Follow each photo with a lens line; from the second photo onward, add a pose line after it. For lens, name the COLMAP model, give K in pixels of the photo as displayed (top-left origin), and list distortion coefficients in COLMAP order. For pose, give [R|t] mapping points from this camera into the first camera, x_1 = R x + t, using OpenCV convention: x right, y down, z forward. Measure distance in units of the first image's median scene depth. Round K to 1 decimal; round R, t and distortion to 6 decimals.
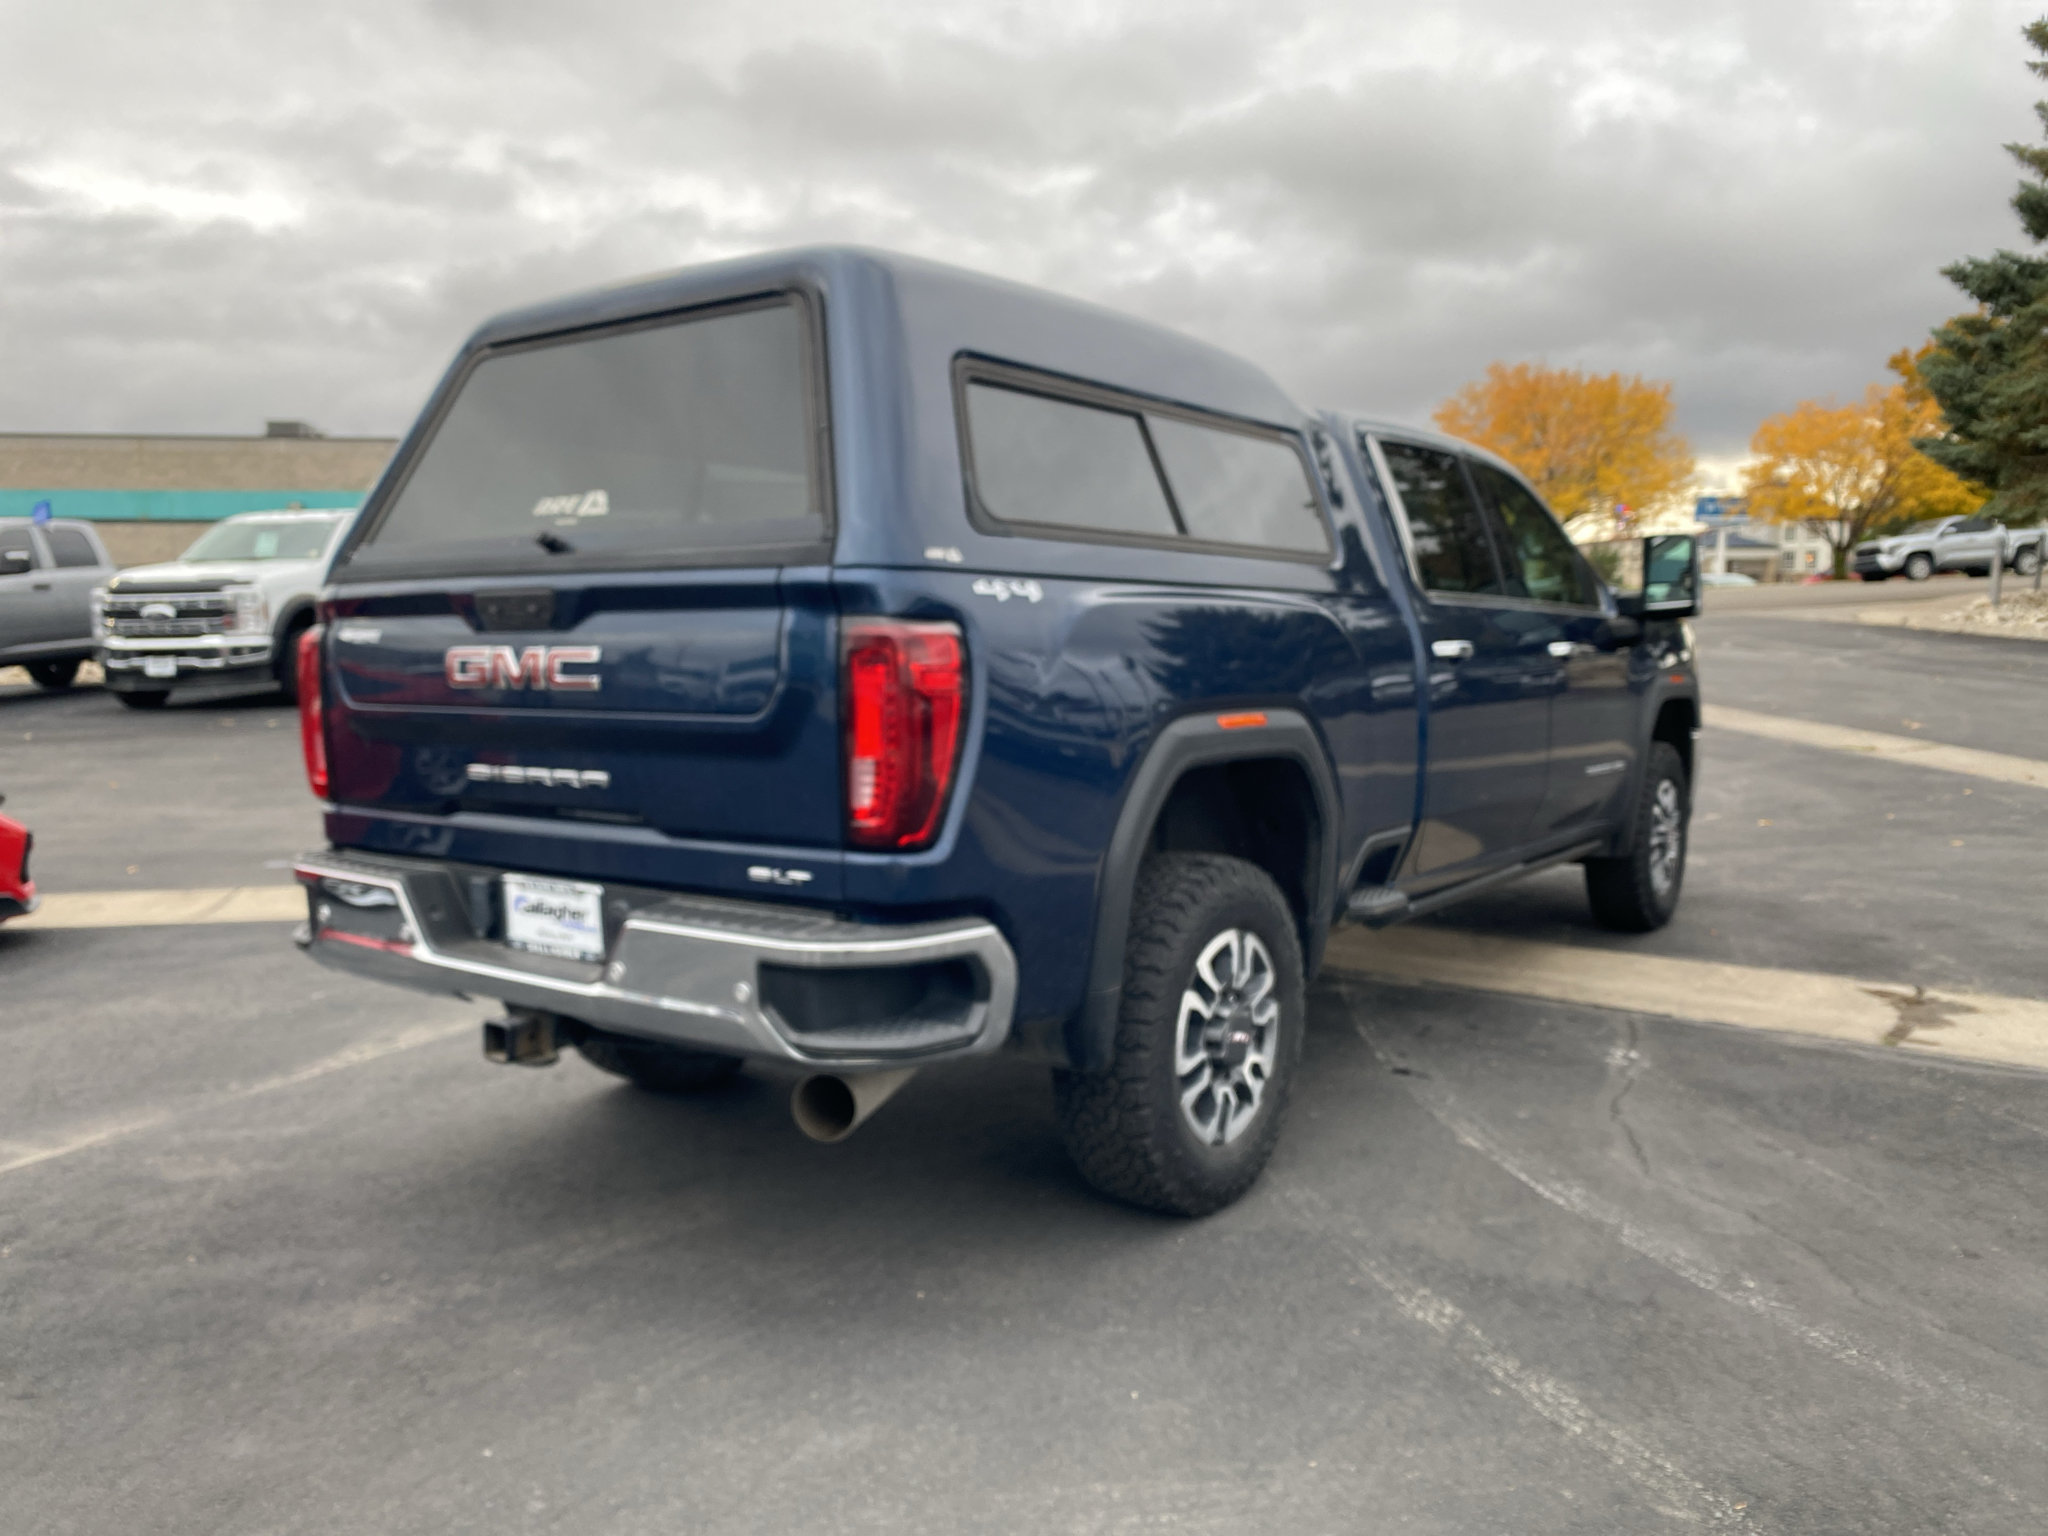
lens RADIAL K [[1598.8, 0, 1024.0], [0, 1598.8, 768.0], [0, 0, 1]] dist [0.056238, -0.092648]
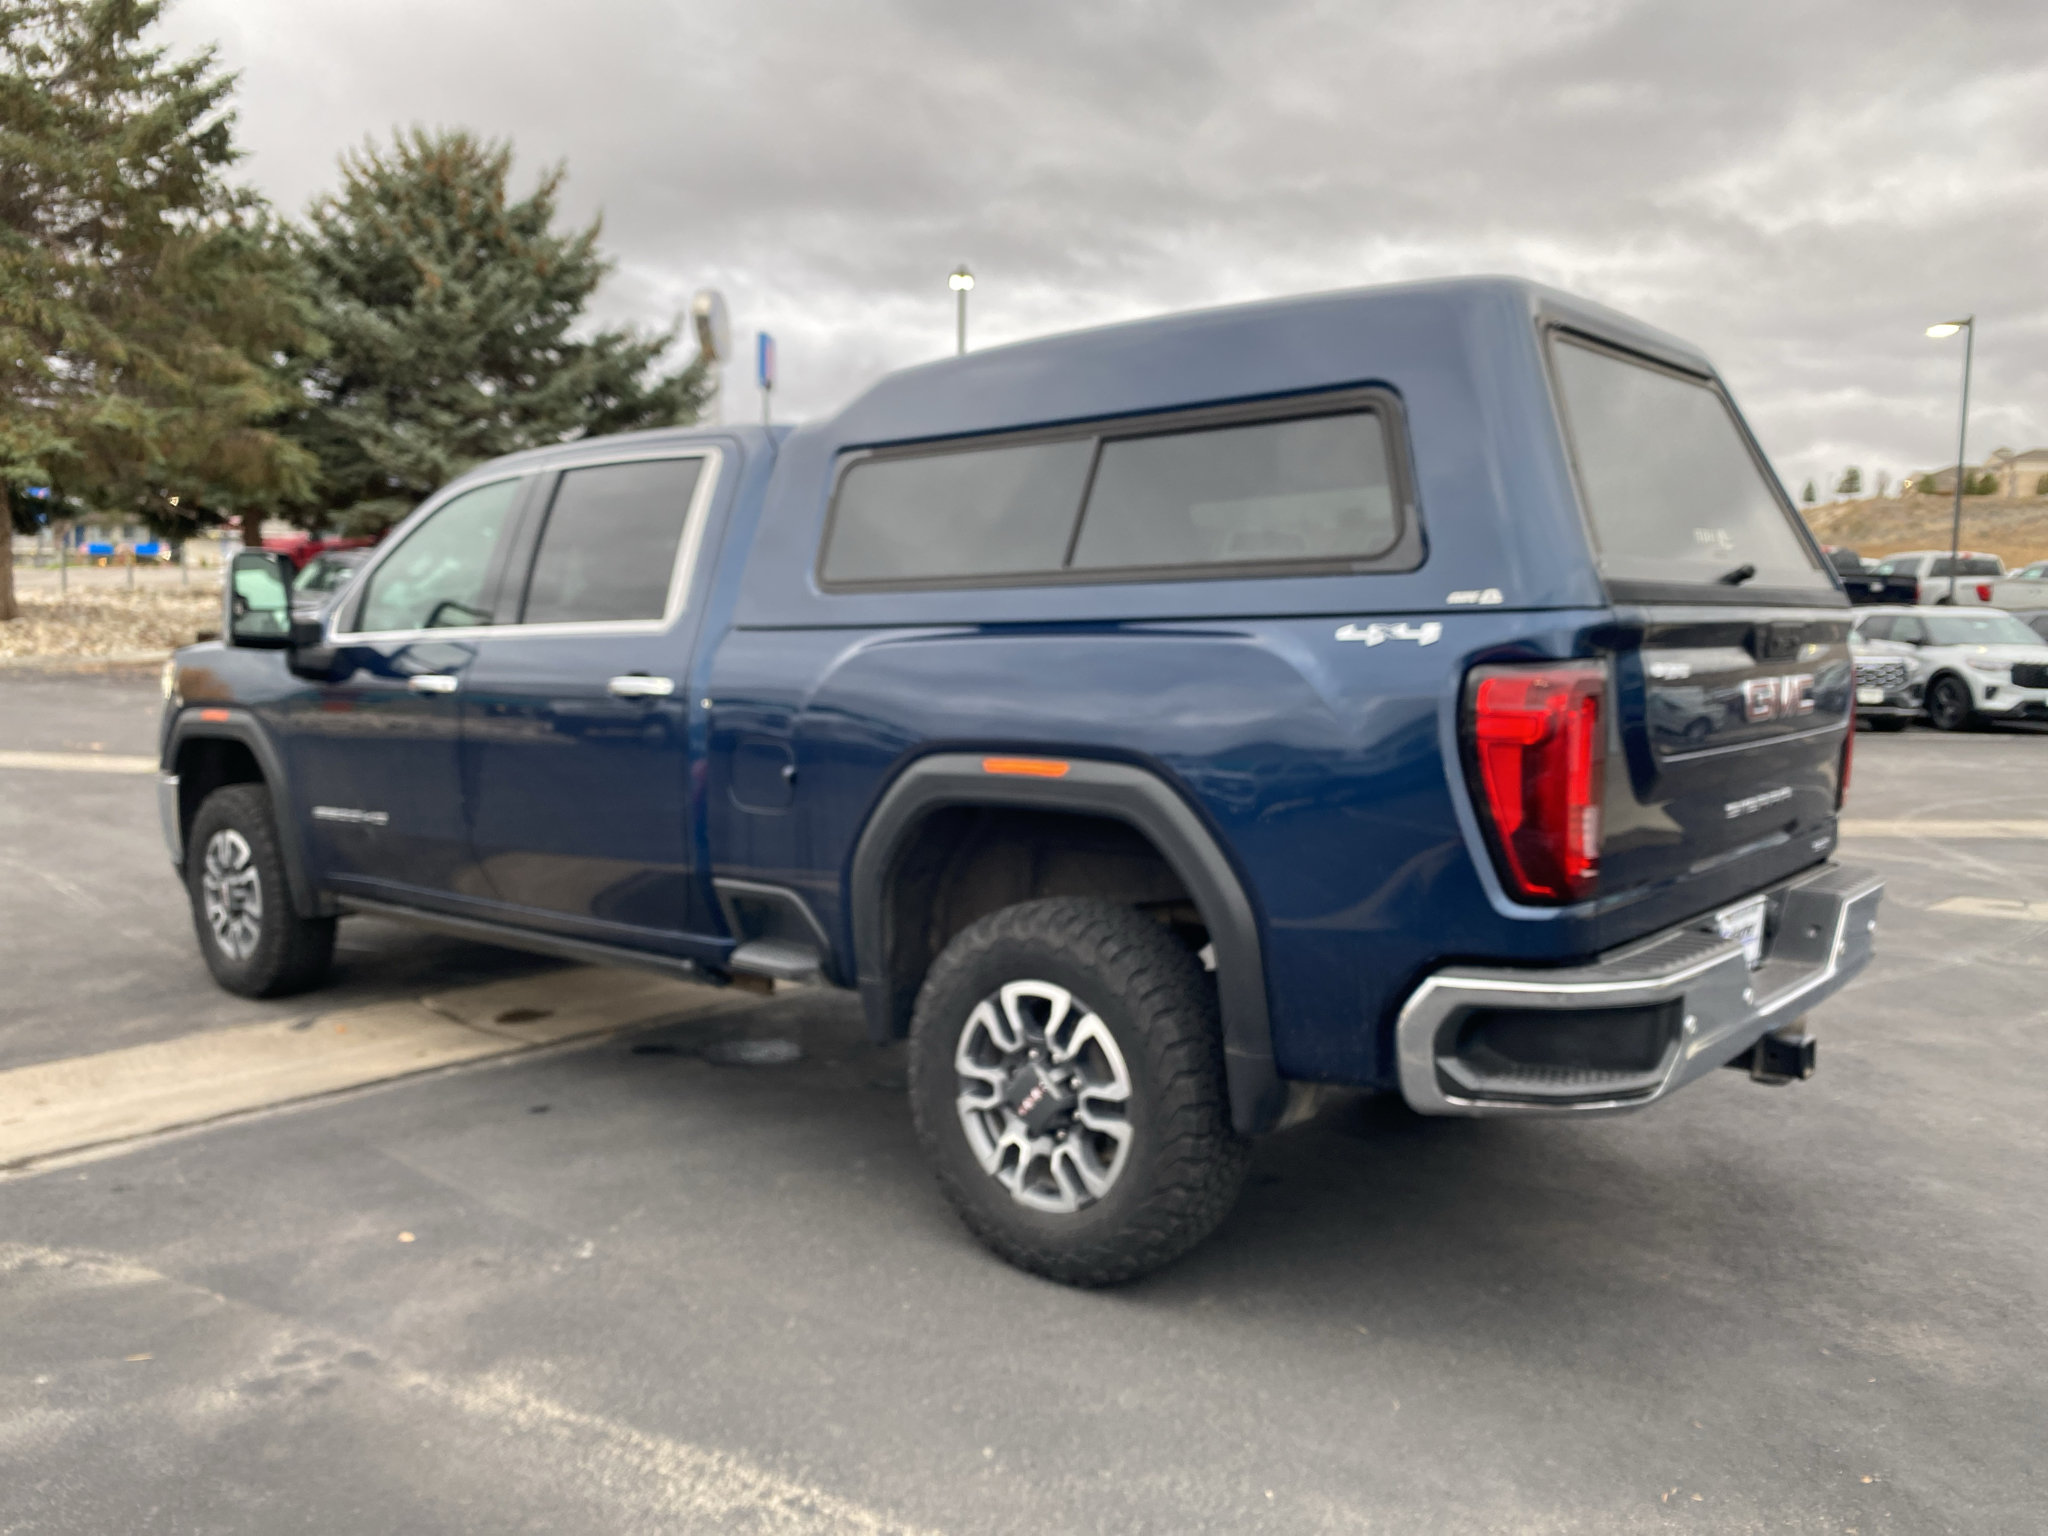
lens RADIAL K [[1601.7, 0, 1005.2], [0, 1601.7, 749.4], [0, 0, 1]] dist [0.025705, -0.027002]
pose [[0.092587, -0.066769, 0.993463, -1.258756], [0.086762, 0.994495, 0.058753, -0.120449], [-0.991917, 0.080755, 0.097870, 1.264563]]
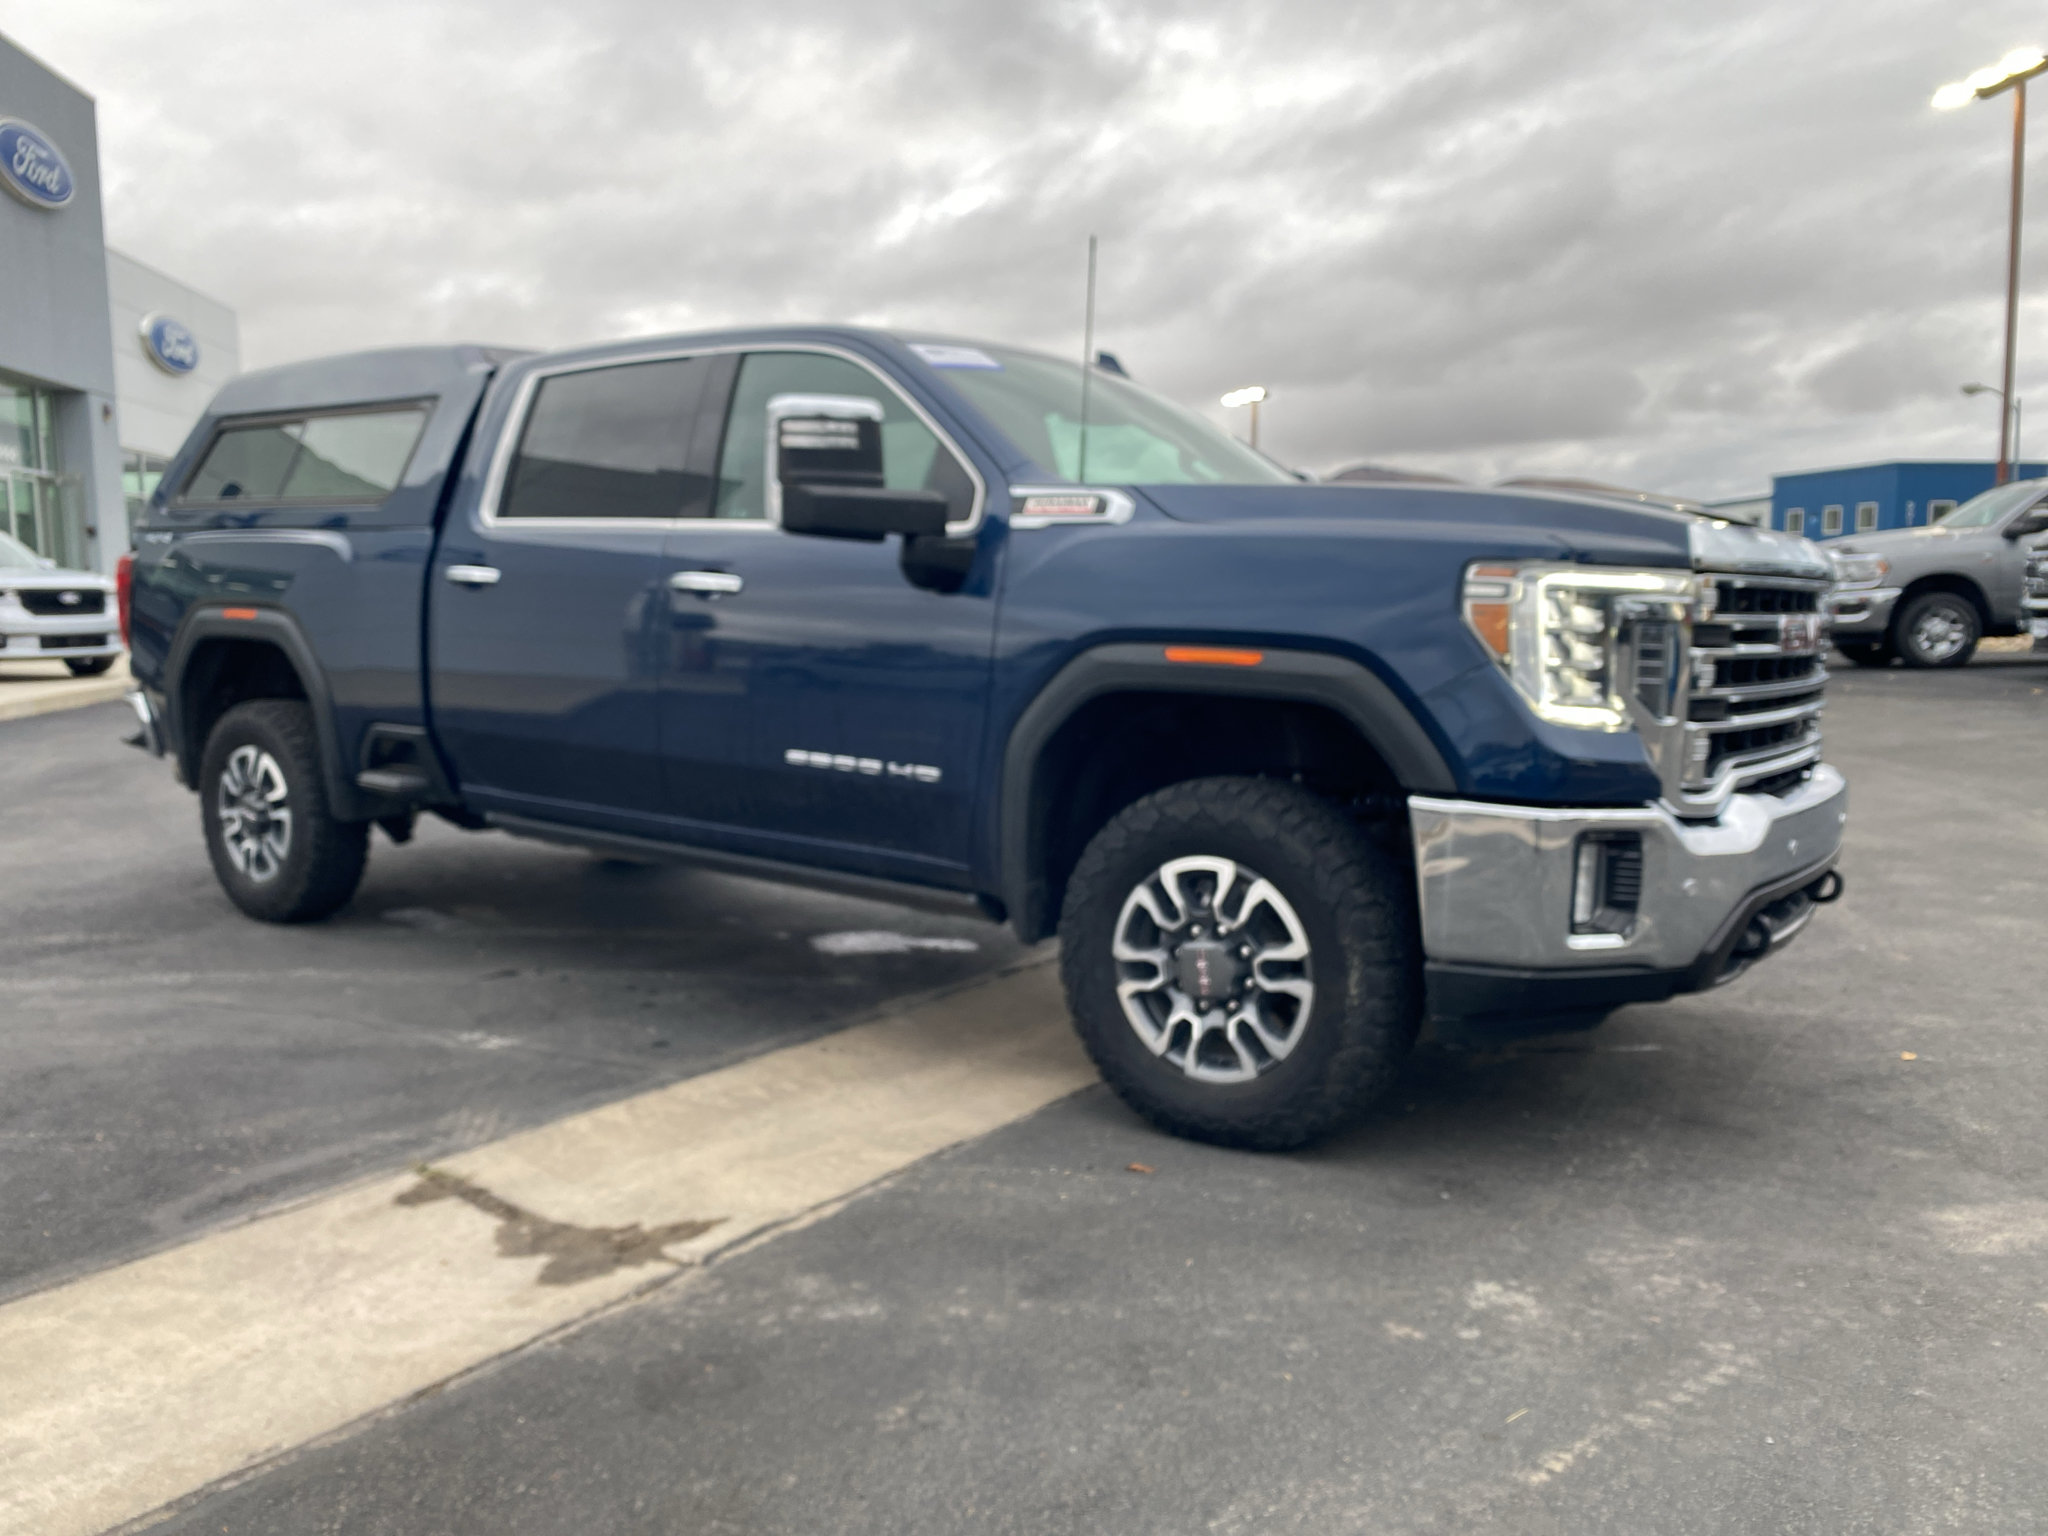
lens RADIAL K [[1608.8, 0, 991.4], [0, 1608.8, 758.1], [0, 0, 1]] dist [0.055968, -0.112428]
pose [[-0.046433, 0.108700, -0.992990, 1.749077], [-0.093139, 0.989260, 0.112647, -0.141158], [0.994570, 0.097717, -0.035810, 1.852435]]
